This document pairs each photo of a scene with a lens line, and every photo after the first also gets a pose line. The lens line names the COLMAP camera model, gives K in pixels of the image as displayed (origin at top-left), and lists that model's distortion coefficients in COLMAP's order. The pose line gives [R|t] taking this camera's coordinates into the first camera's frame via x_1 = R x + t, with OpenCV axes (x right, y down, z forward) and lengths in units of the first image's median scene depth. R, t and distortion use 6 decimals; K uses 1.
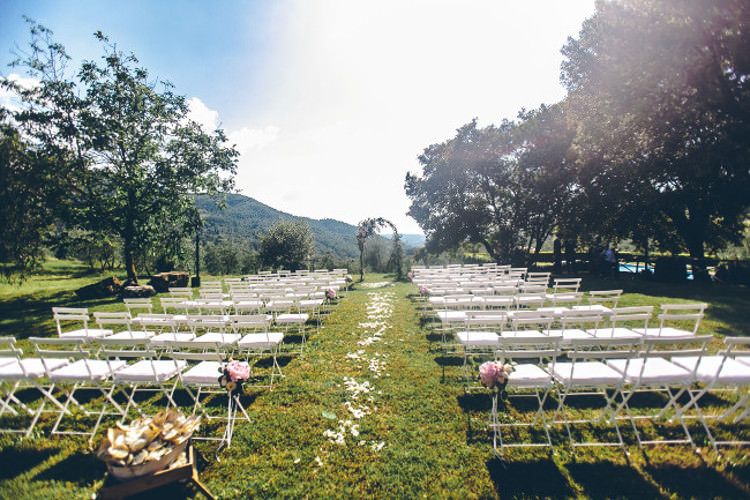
lens RADIAL K [[348.8, 0, 379.2], [0, 348.8, 253.0], [0, 0, 1]] dist [-0.020991, -0.000467]
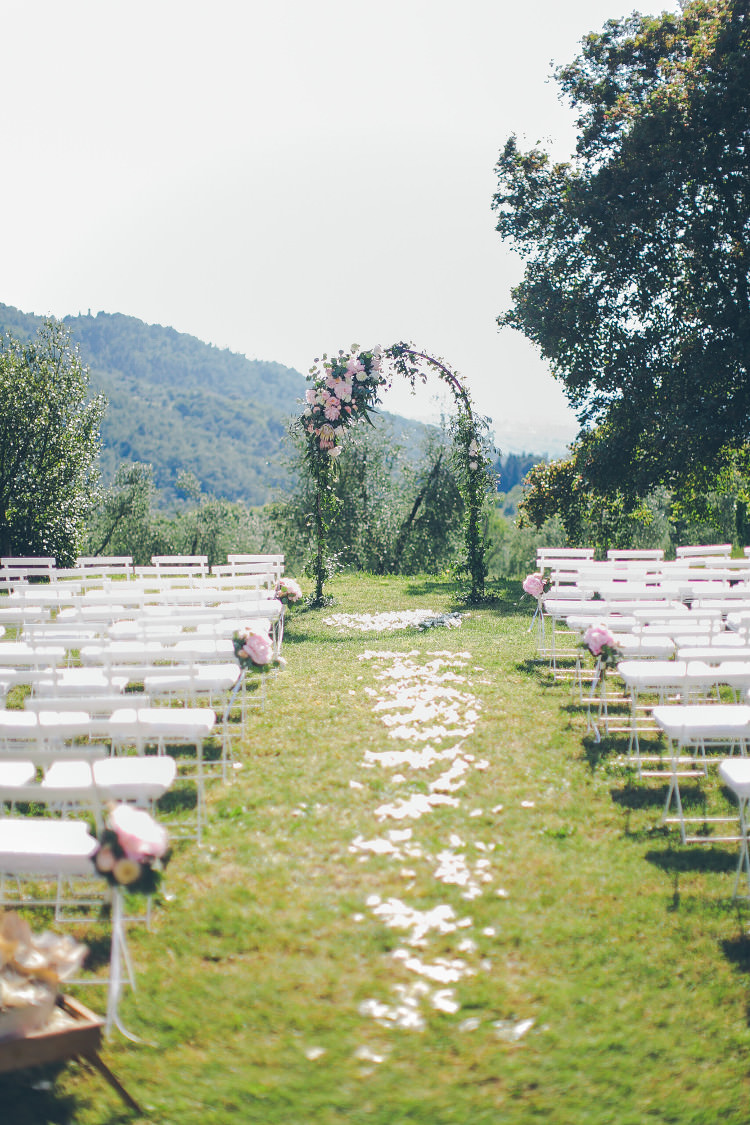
lens RADIAL K [[1660.4, 0, 373.3], [0, 1660.4, 558.9], [0, 0, 1]] dist [-0.010354, 0.000000]
pose [[0.999589, 0.017829, 0.022469, -0.086286], [-0.018921, 0.998601, 0.049376, -0.019700], [-0.021557, -0.049780, 0.998528, -0.328142]]
